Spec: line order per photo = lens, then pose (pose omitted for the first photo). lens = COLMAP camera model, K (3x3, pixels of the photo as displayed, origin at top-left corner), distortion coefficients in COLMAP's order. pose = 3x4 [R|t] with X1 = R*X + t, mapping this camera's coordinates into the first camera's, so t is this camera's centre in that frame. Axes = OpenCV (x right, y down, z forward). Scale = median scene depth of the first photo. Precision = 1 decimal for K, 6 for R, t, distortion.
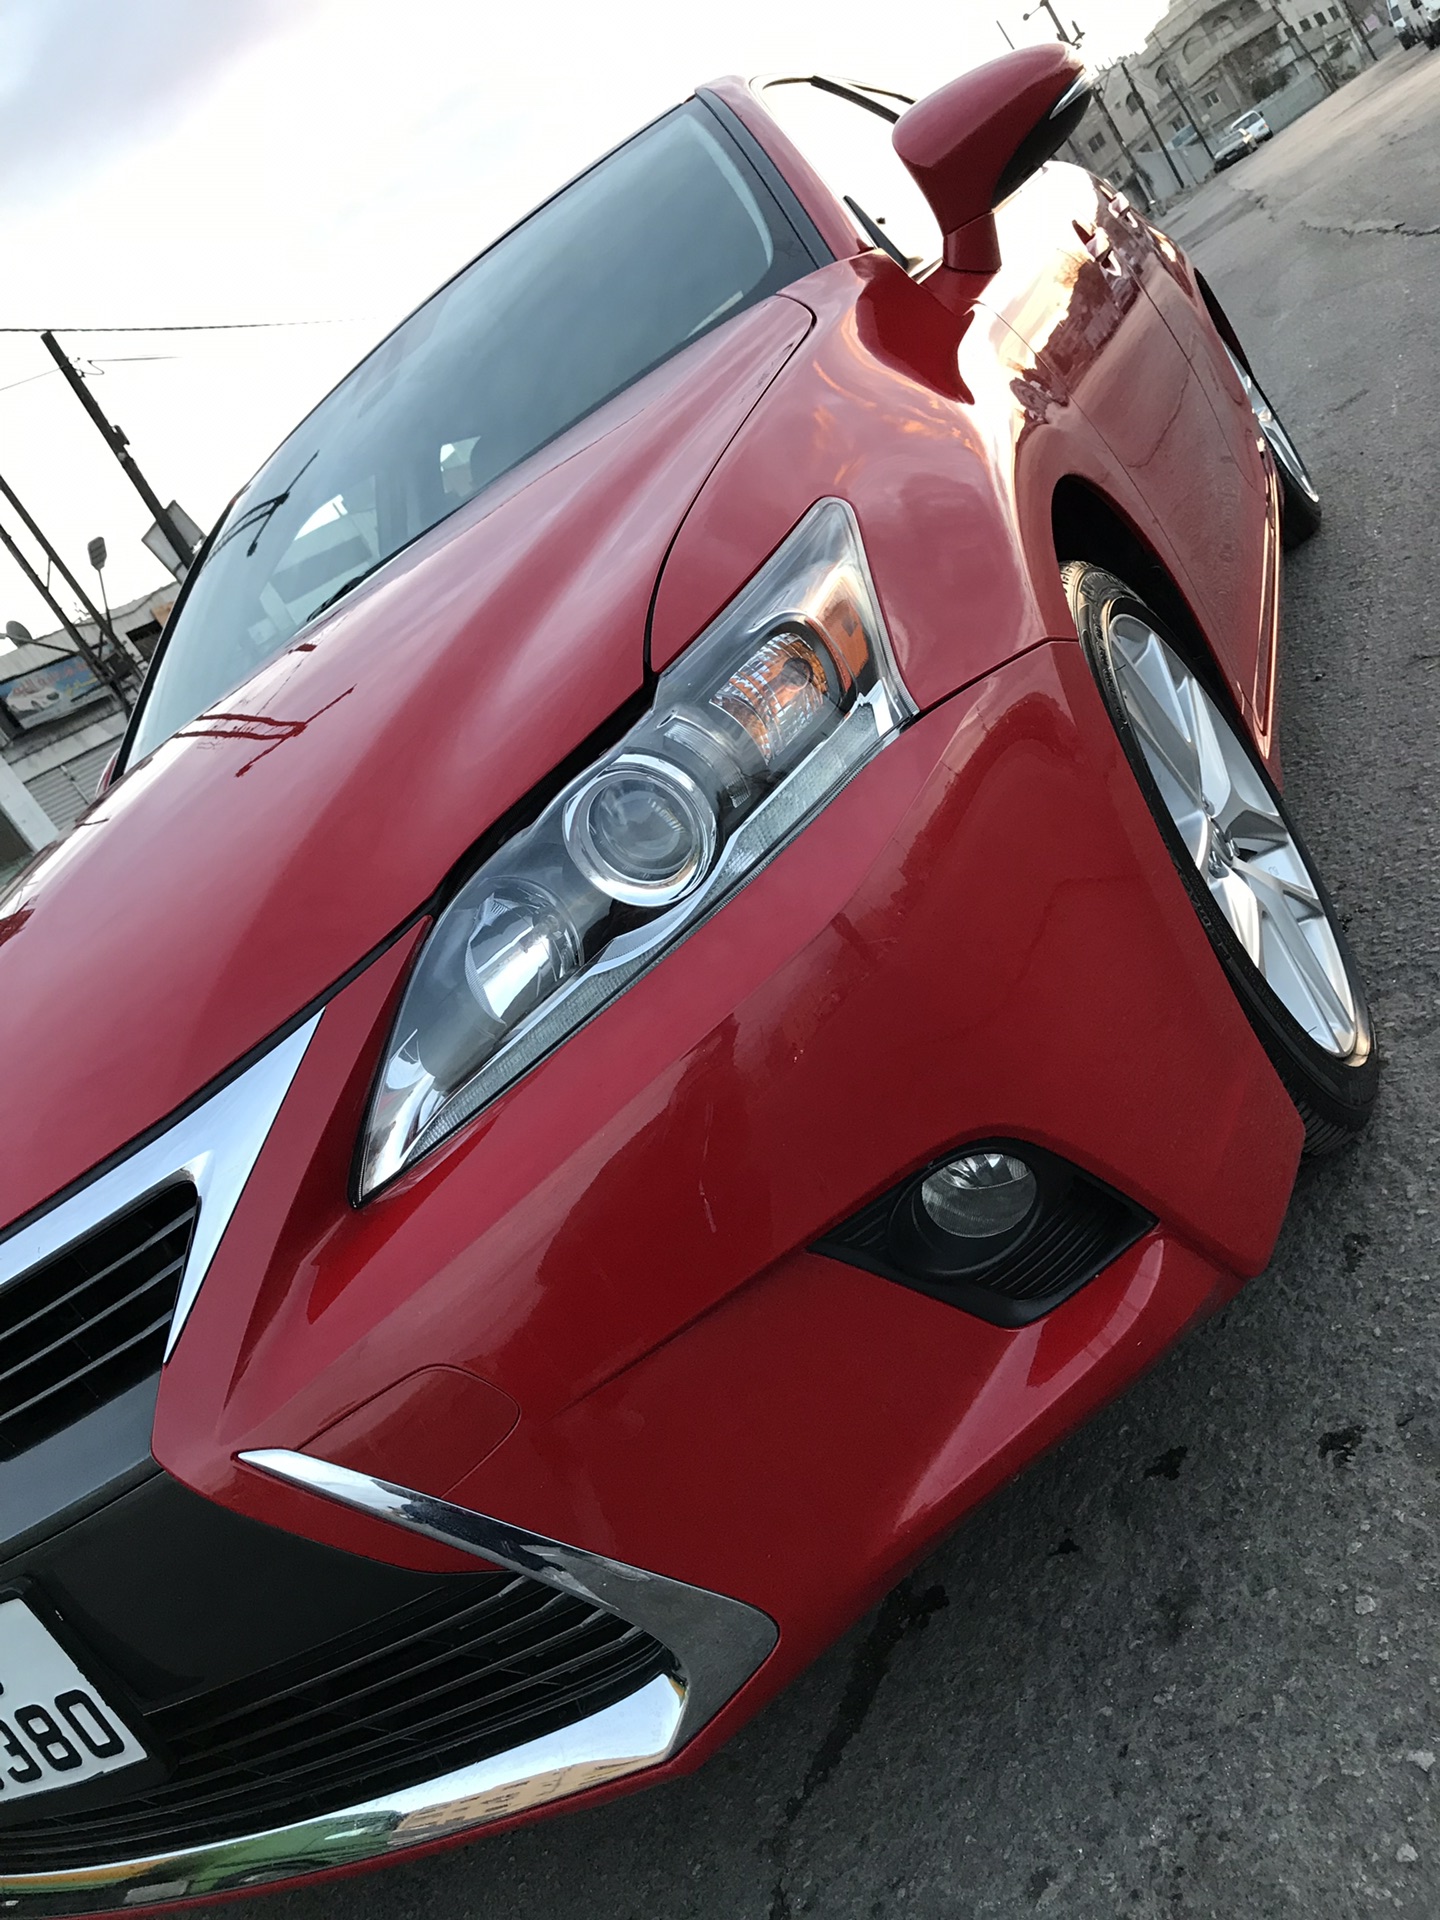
lens RADIAL K [[1570.5, 0, 736.8], [0, 1570.5, 980.8], [0, 0, 1]] dist [0.006390, -0.000783]
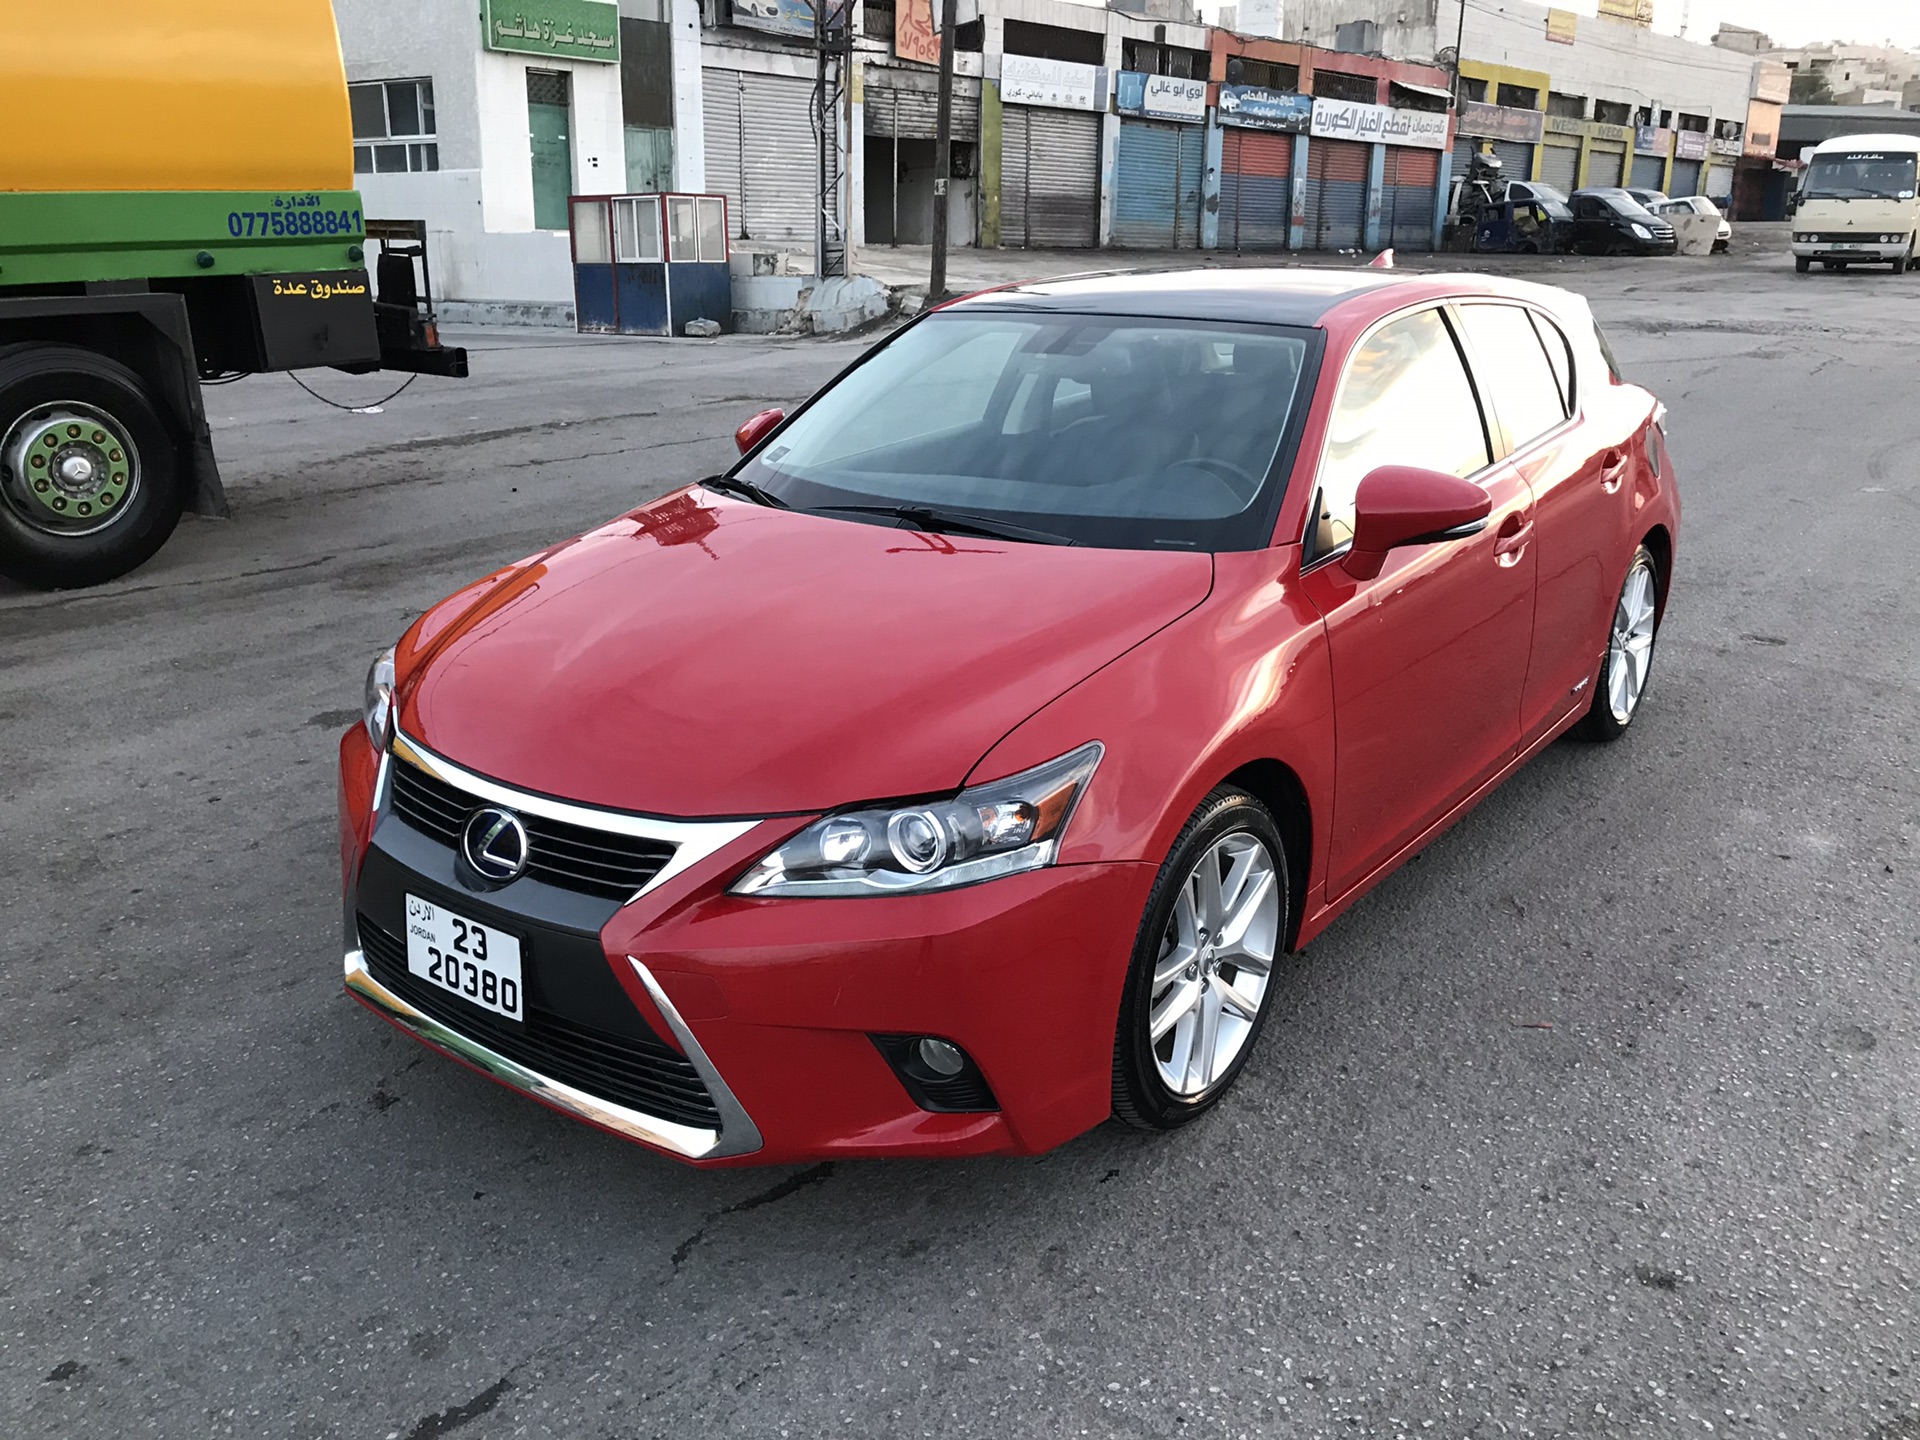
lens RADIAL K [[1570.5, 0, 963.1], [0, 1570.5, 703.6], [0, 0, 1]] dist [0.006390, -0.000783]
pose [[0.799403, 0.597929, -0.058606, 0.006580], [-0.588226, 0.798796, 0.126153, -0.556305], [0.122245, -0.066373, 0.990278, -1.182240]]
